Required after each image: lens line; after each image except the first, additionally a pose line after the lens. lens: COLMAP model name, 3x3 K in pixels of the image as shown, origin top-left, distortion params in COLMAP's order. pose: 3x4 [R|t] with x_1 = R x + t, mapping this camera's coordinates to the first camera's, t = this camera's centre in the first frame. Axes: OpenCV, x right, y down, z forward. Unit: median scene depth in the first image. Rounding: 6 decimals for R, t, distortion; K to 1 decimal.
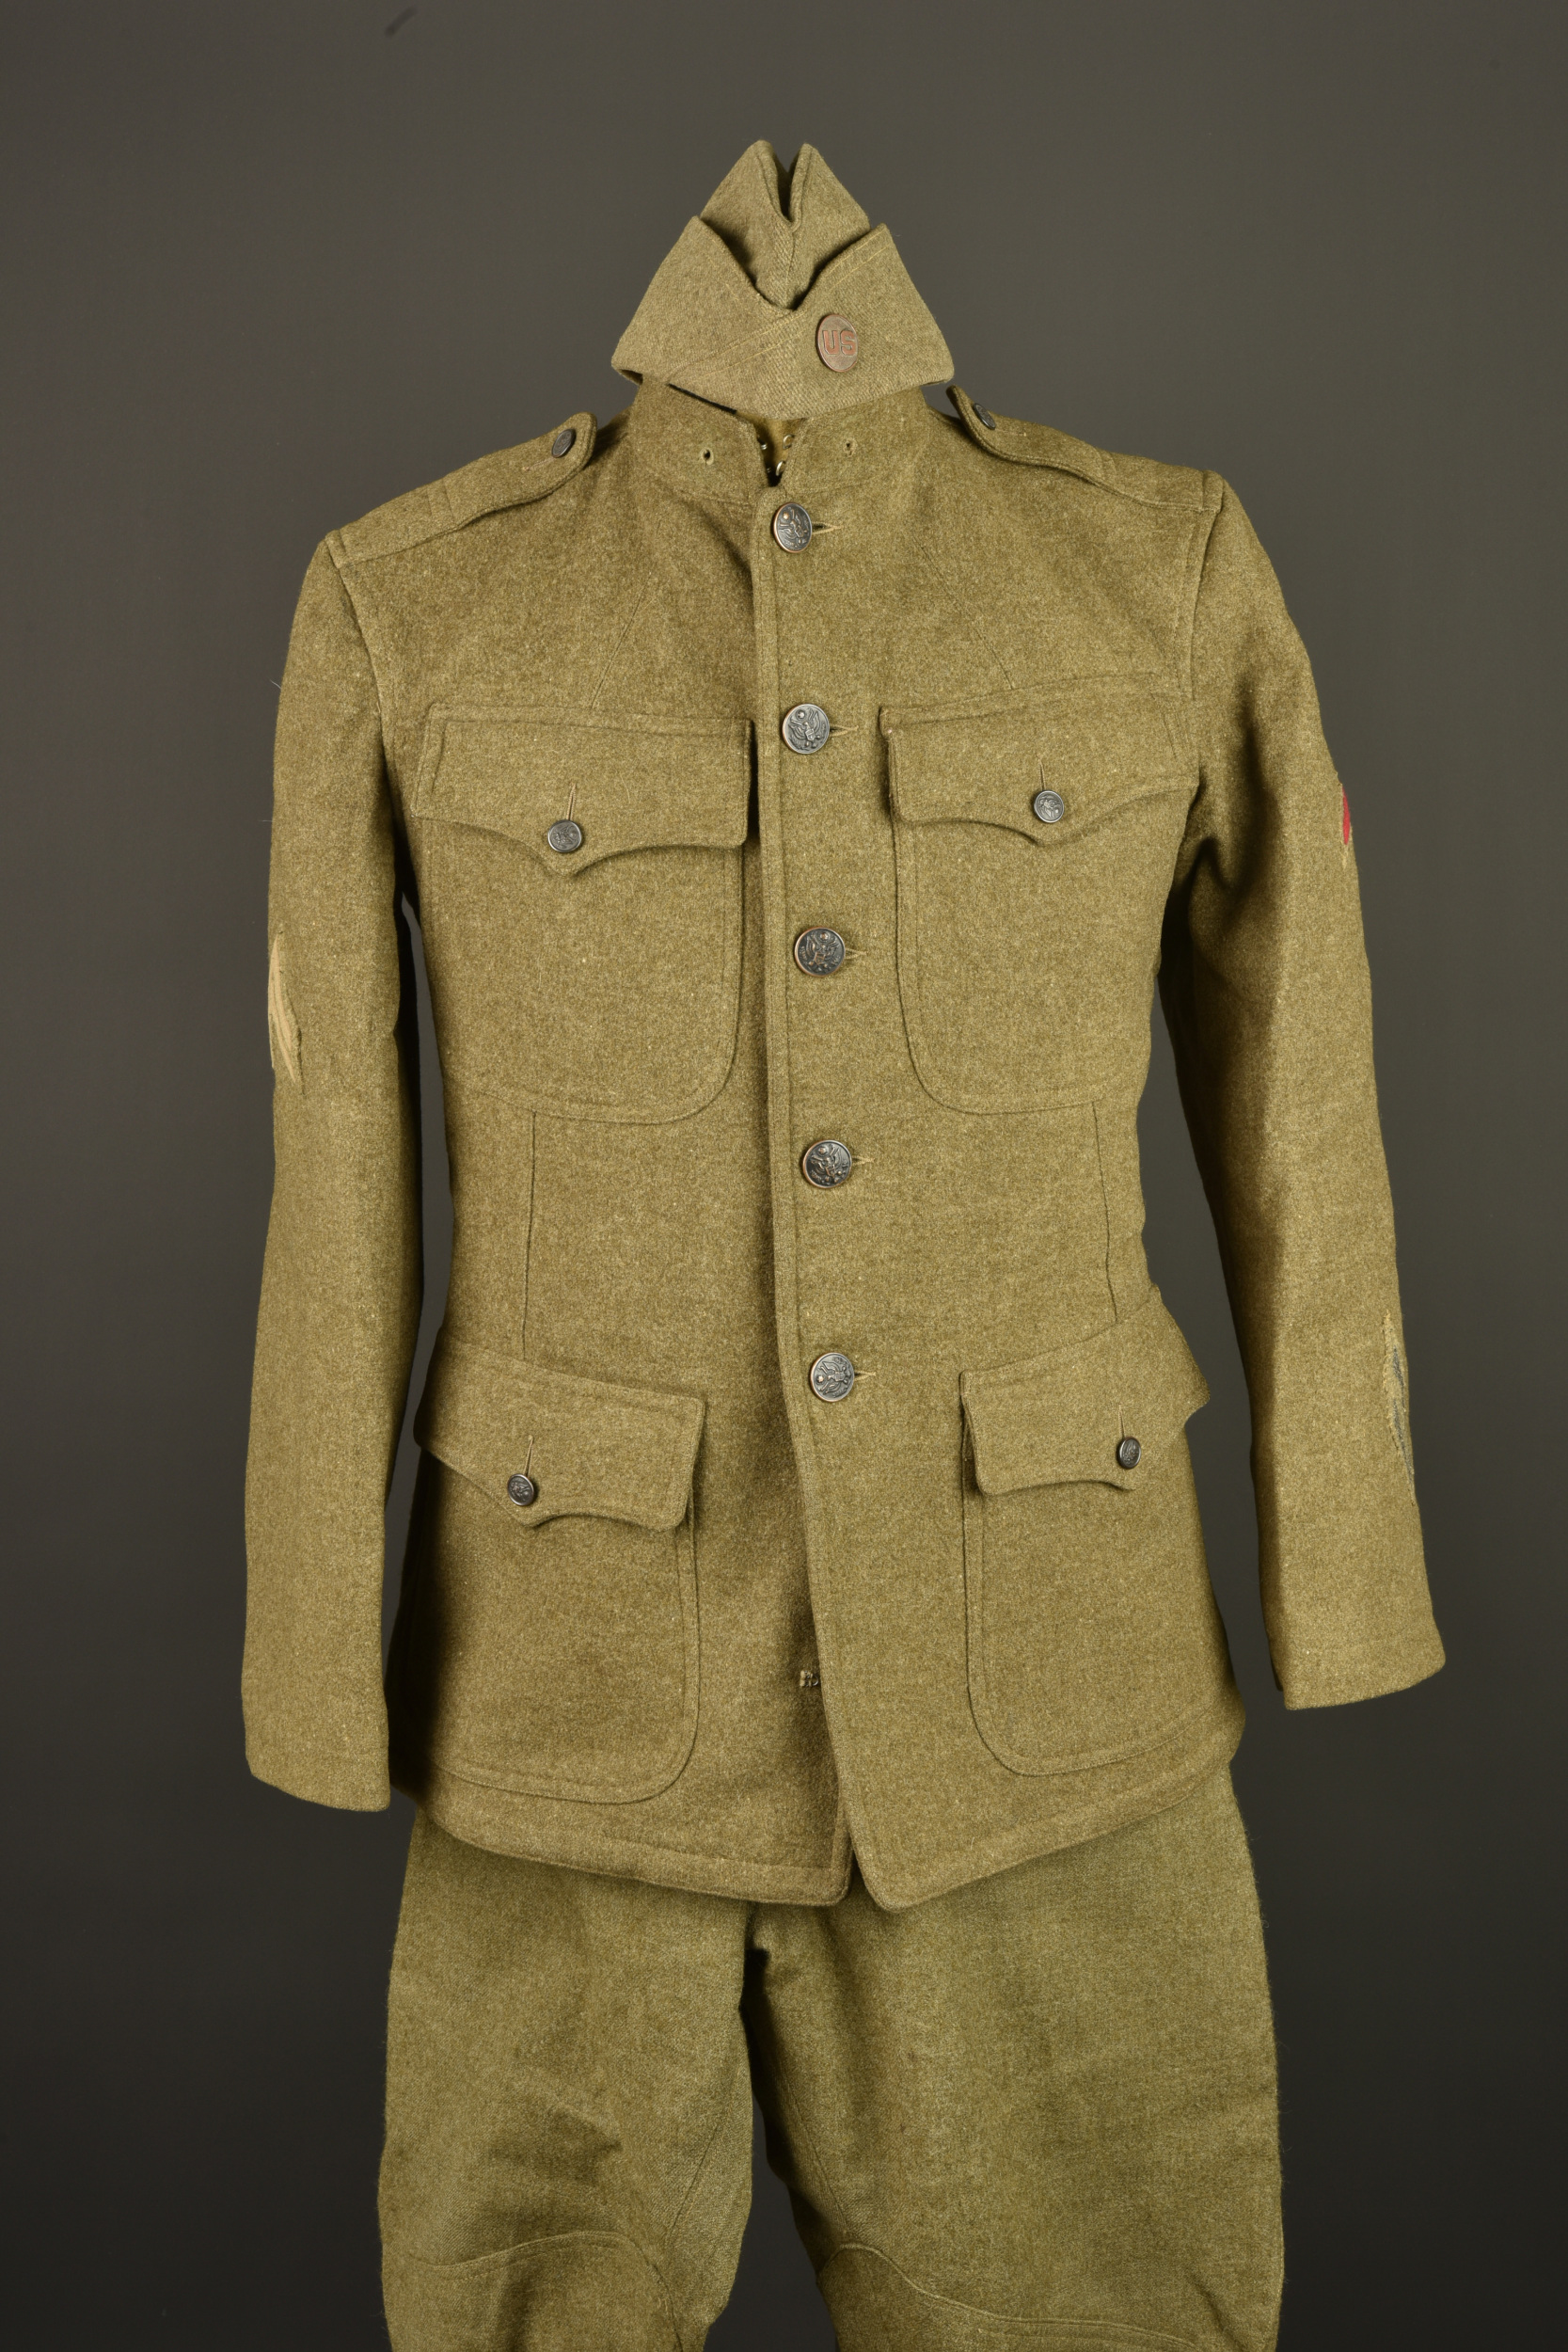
lens RADIAL K [[3767.0, 0, 784.0], [0, 3767.0, 1176.0], [0, 0, 1]] dist [-0.042049, 0.015745]
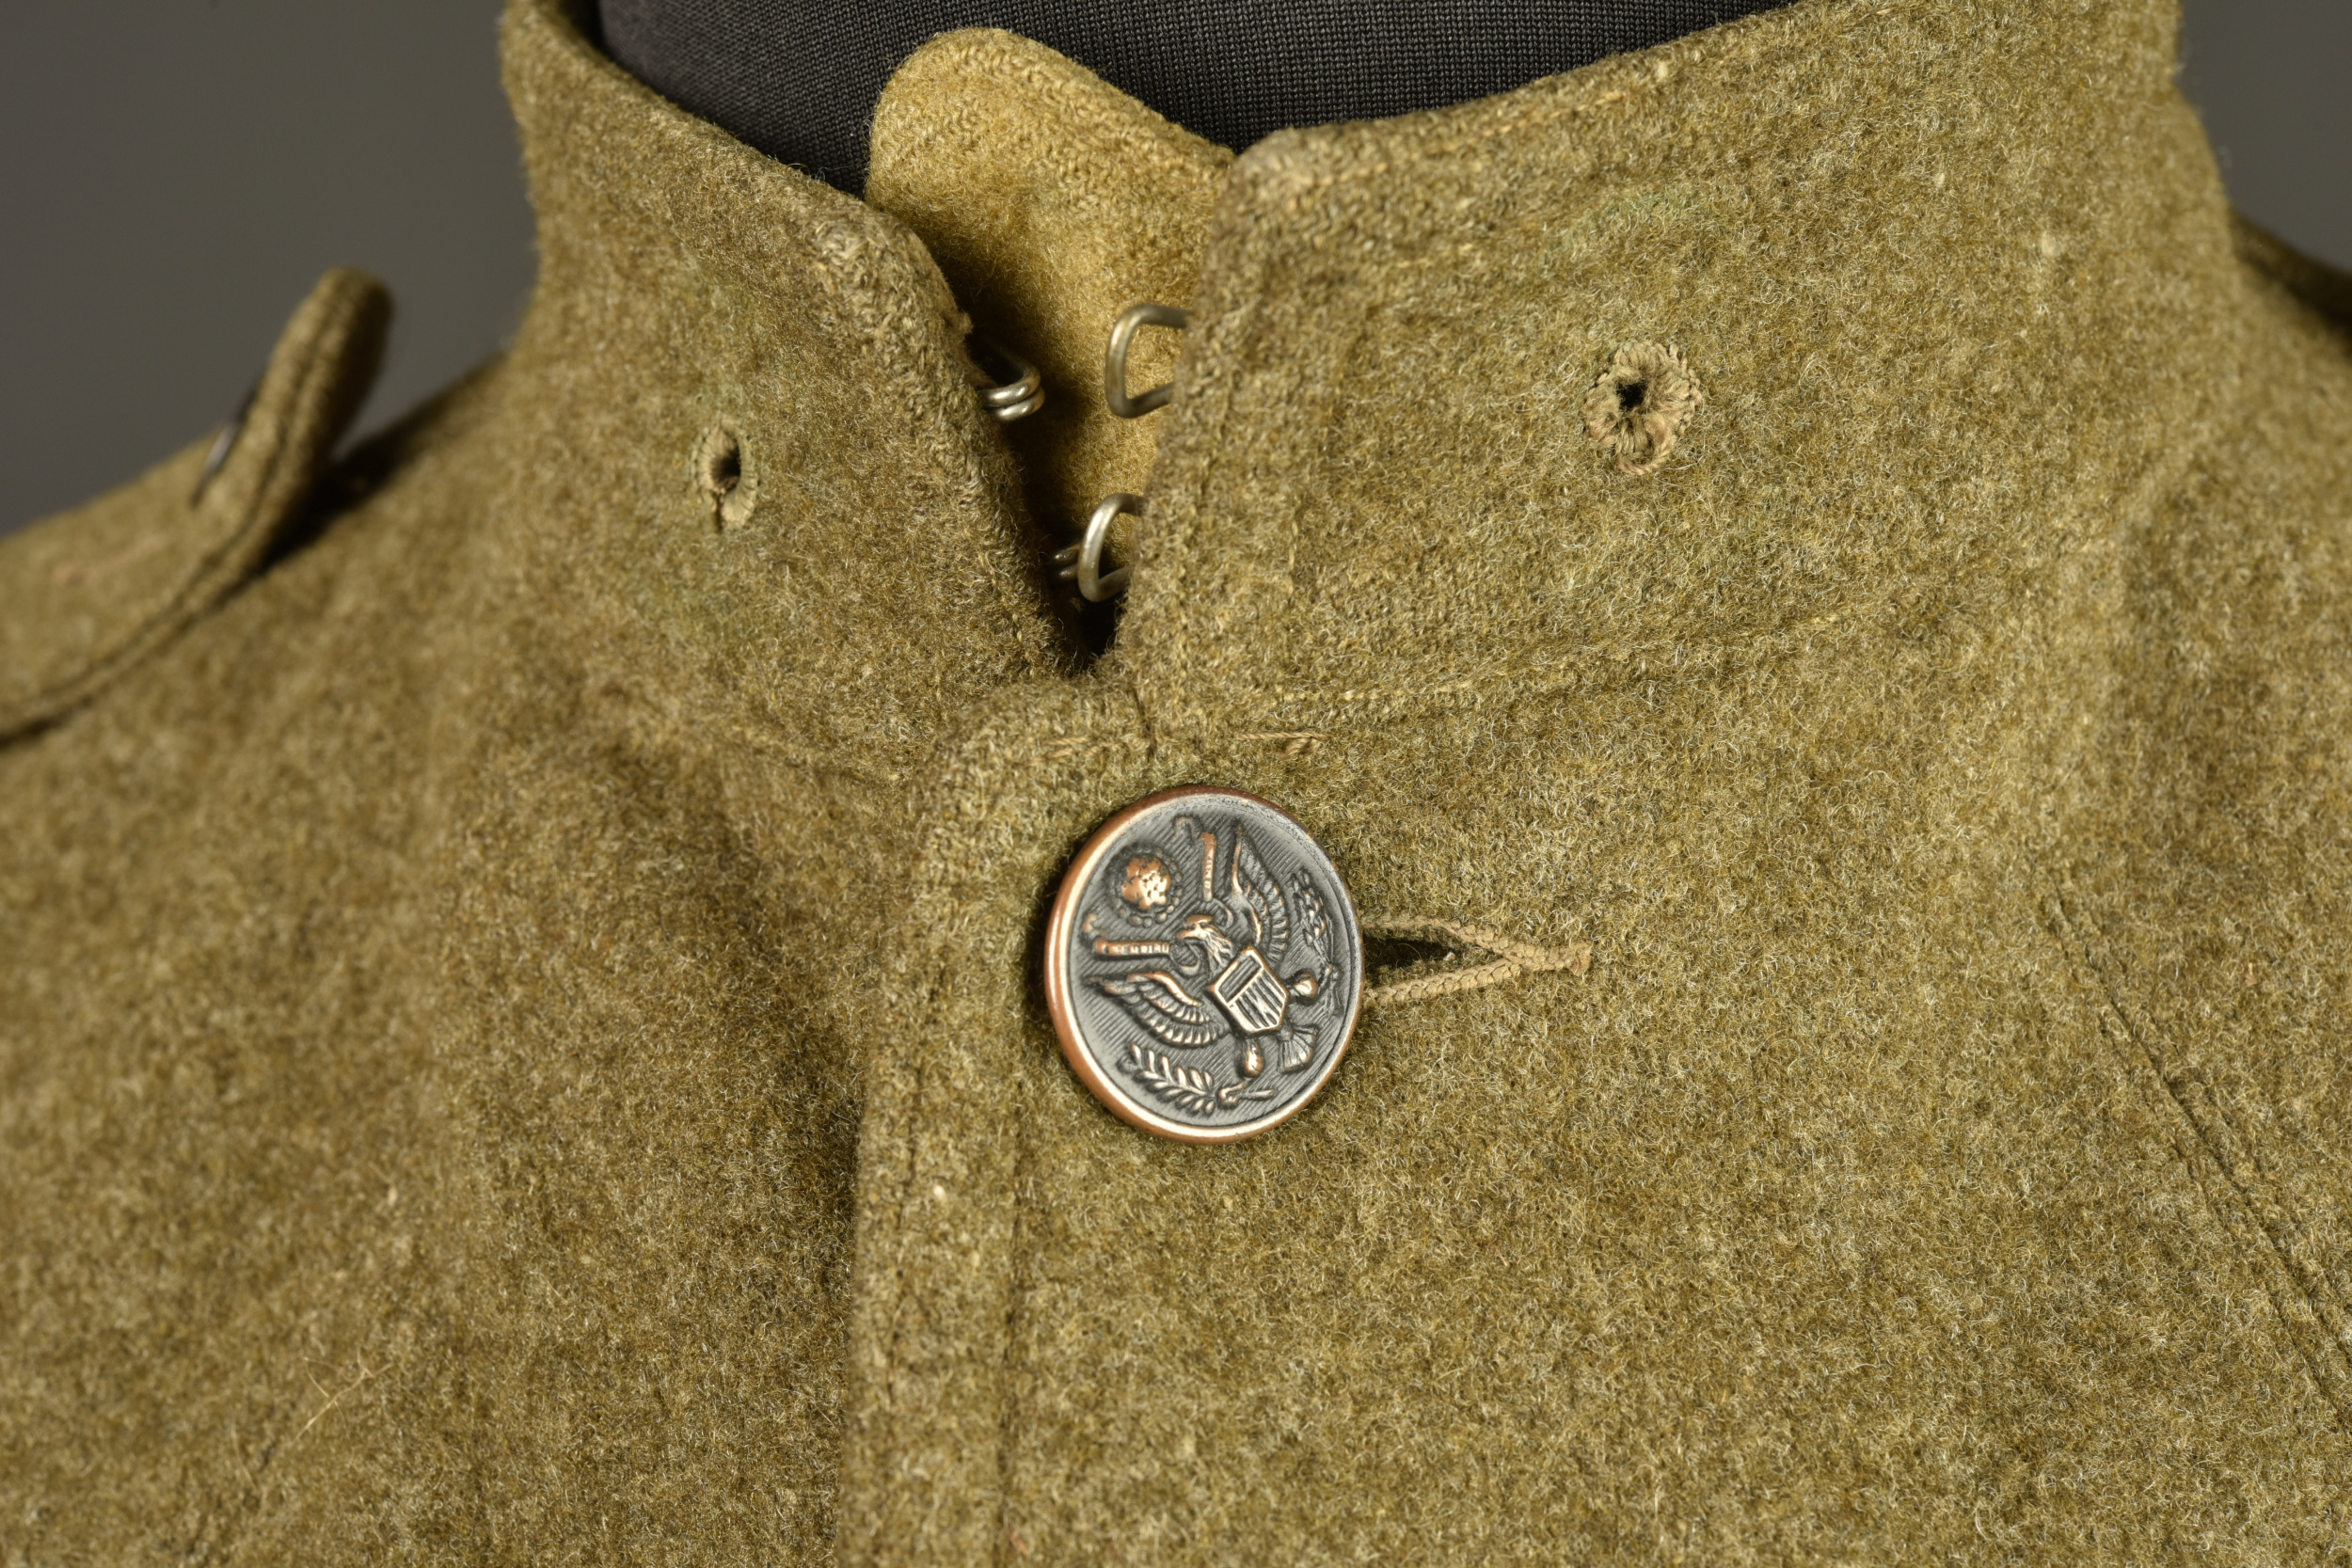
lens RADIAL K [[3767.0, 0, 1176.0], [0, 3767.0, 784.0], [0, 0, 1]] dist [-0.042049, 0.015745]
pose [[0.966161, 0.019002, -0.257239, 0.036283], [-0.054540, 0.989784, -0.131732, -0.154335], [0.252108, 0.141304, 0.957327, 0.831459]]
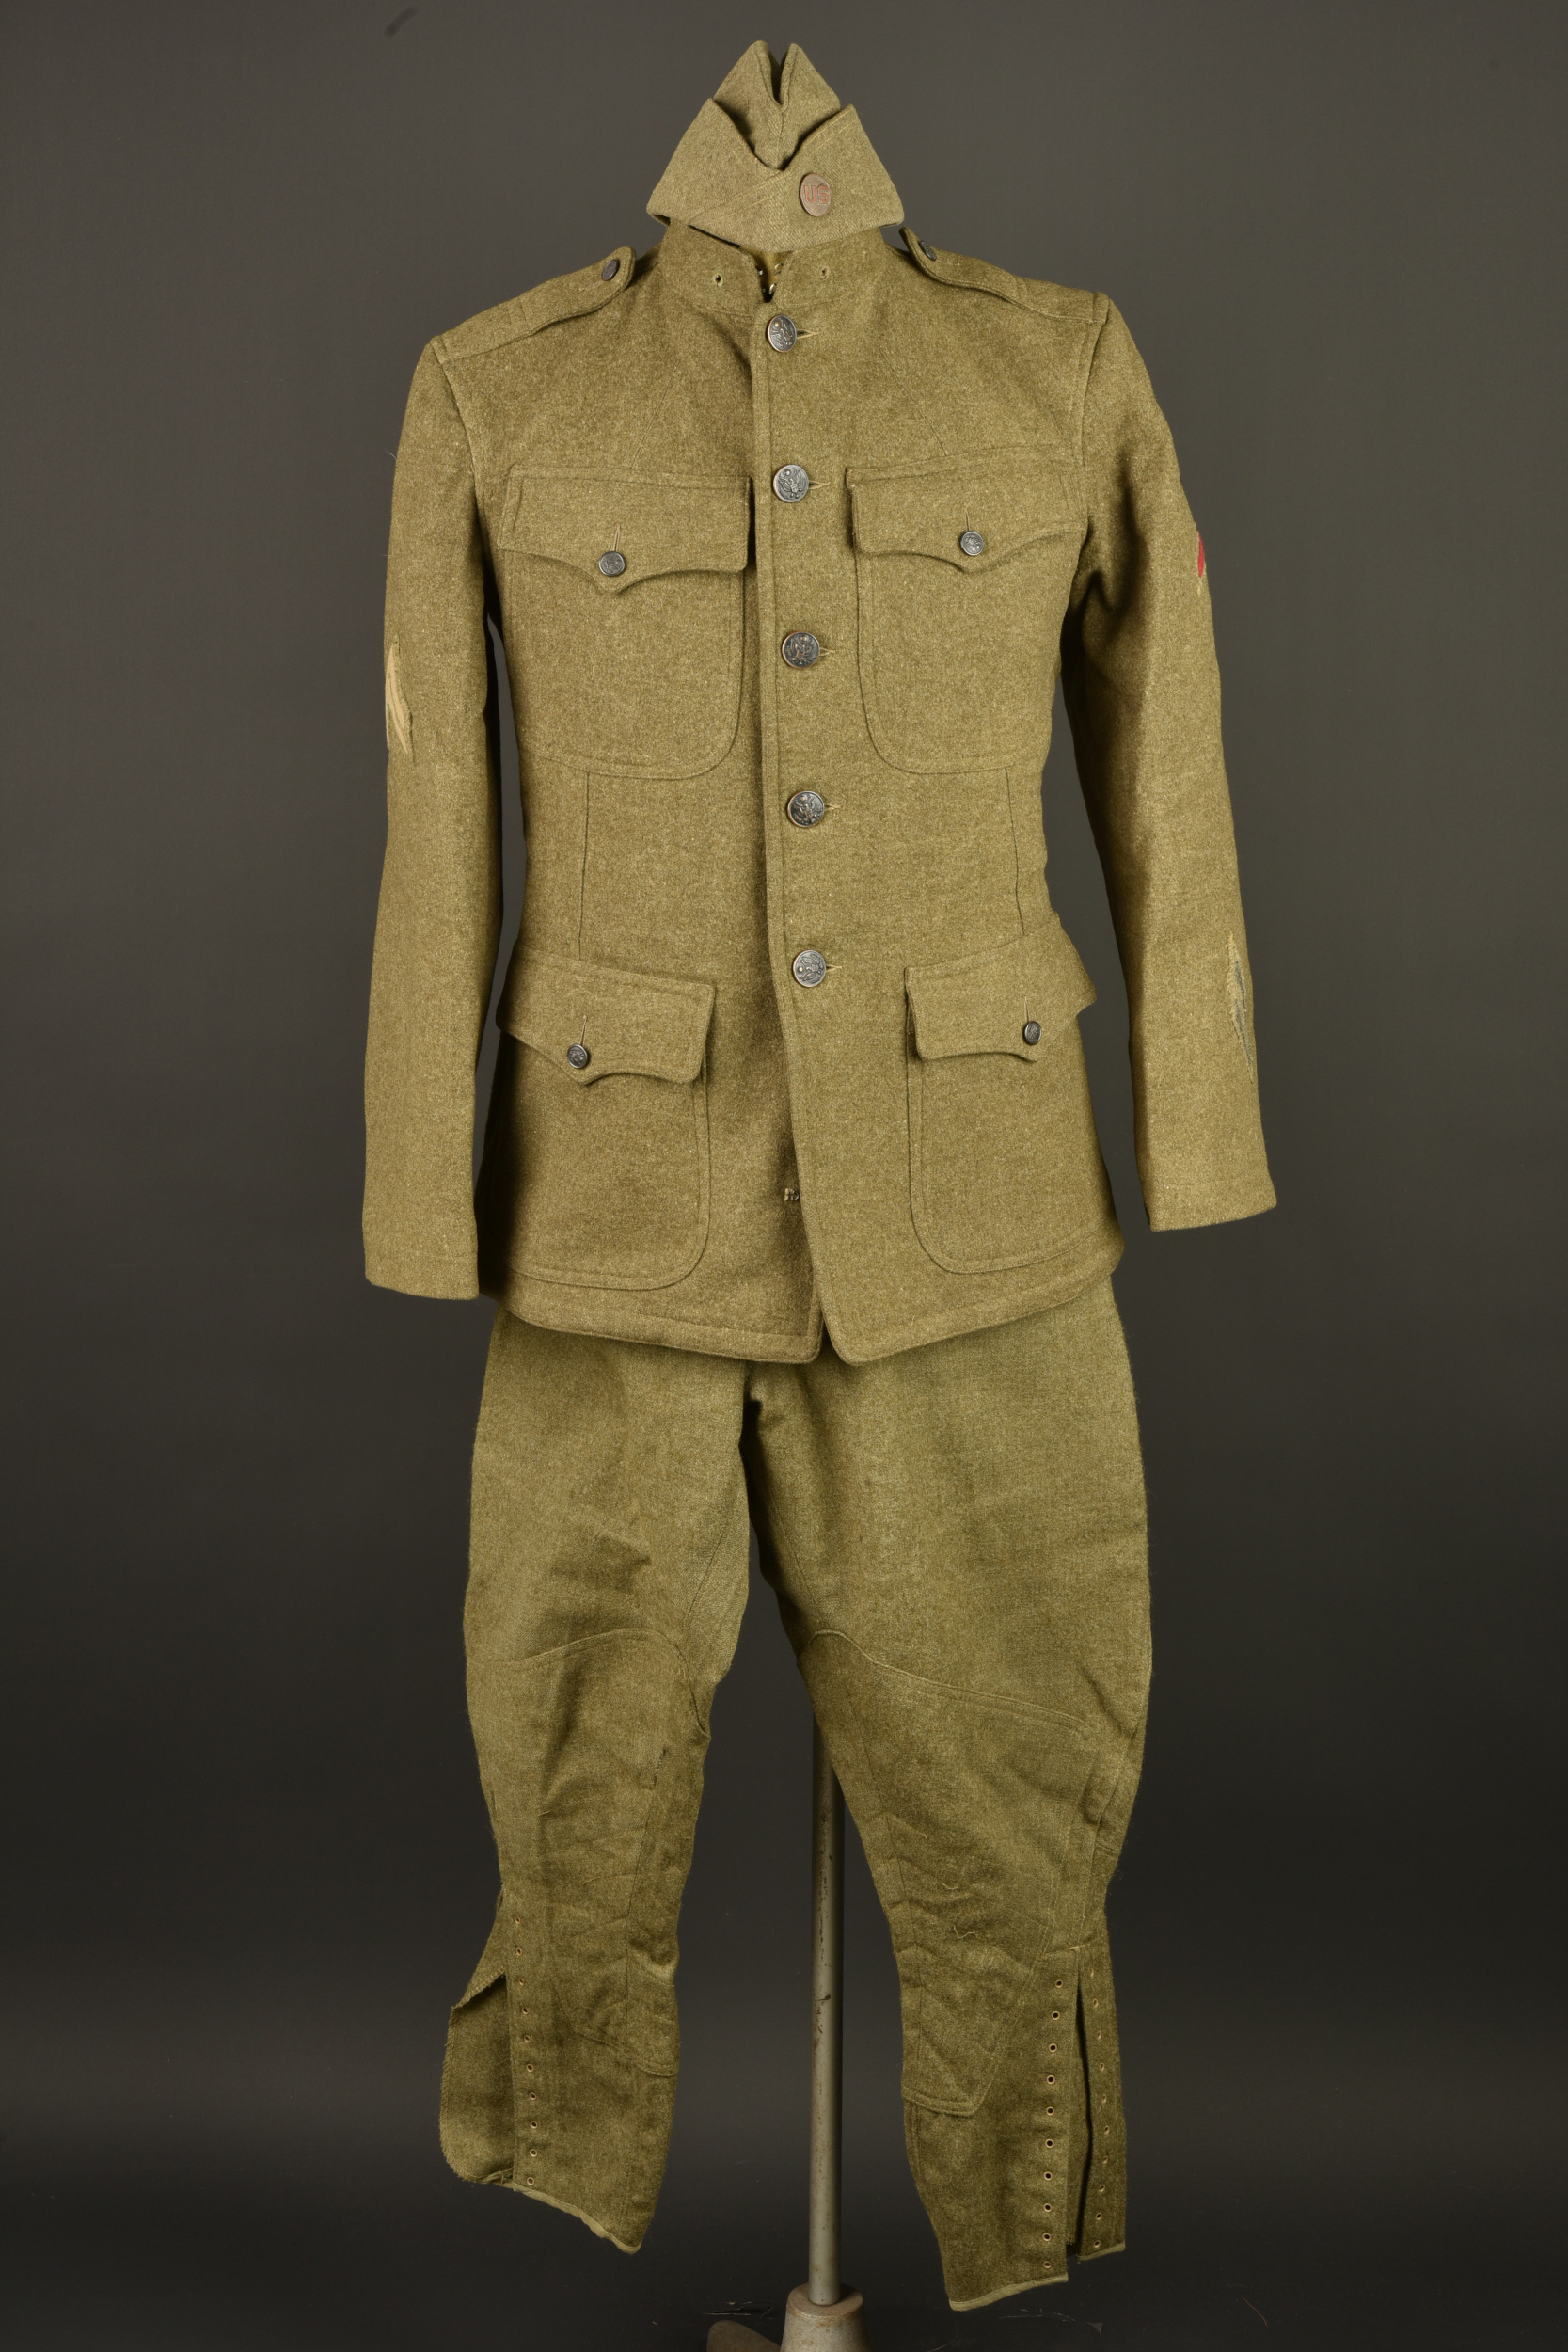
lens RADIAL K [[3767.0, 0, 784.0], [0, 3767.0, 1176.0], [0, 0, 1]] dist [-0.042049, 0.015745]
pose [[0.999988, 0.003331, -0.003518, 0.008509], [-0.003183, 0.999140, 0.041346, 0.070020], [0.003653, -0.041335, 0.999139, -0.340228]]
